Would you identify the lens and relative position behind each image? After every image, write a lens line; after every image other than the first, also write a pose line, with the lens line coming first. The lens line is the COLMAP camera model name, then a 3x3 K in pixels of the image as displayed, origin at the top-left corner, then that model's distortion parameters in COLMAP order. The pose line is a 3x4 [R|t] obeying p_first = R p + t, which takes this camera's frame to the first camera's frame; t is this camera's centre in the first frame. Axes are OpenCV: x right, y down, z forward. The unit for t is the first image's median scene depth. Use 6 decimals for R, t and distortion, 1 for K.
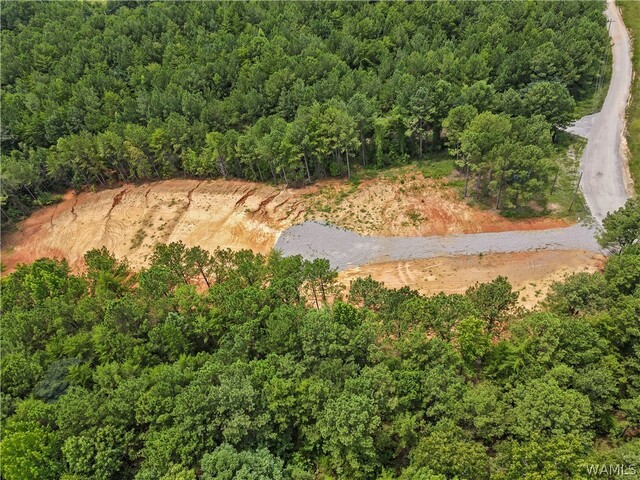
lens RADIAL K [[462.5, 0, 320.0], [0, 462.5, 240.0], [0, 0, 1]] dist [0.014237, 0.009070]
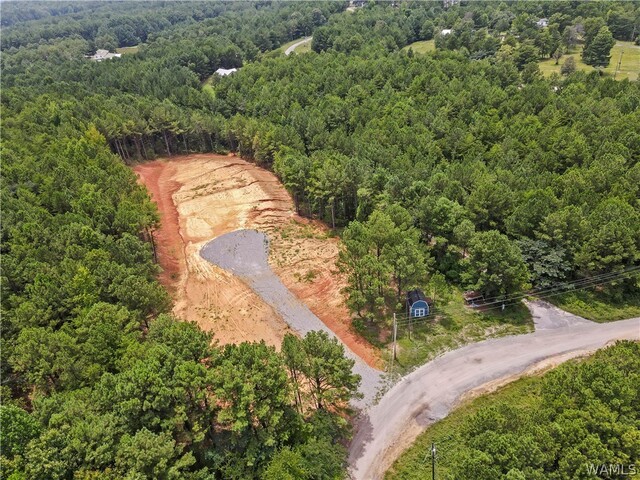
lens RADIAL K [[462.5, 0, 320.0], [0, 462.5, 240.0], [0, 0, 1]] dist [0.014237, 0.009070]
pose [[0.599943, 0.497548, -0.626510, 0.755896], [-0.576089, 0.812052, 0.093237, -0.205817], [0.555149, 0.304988, 0.773817, 0.176755]]
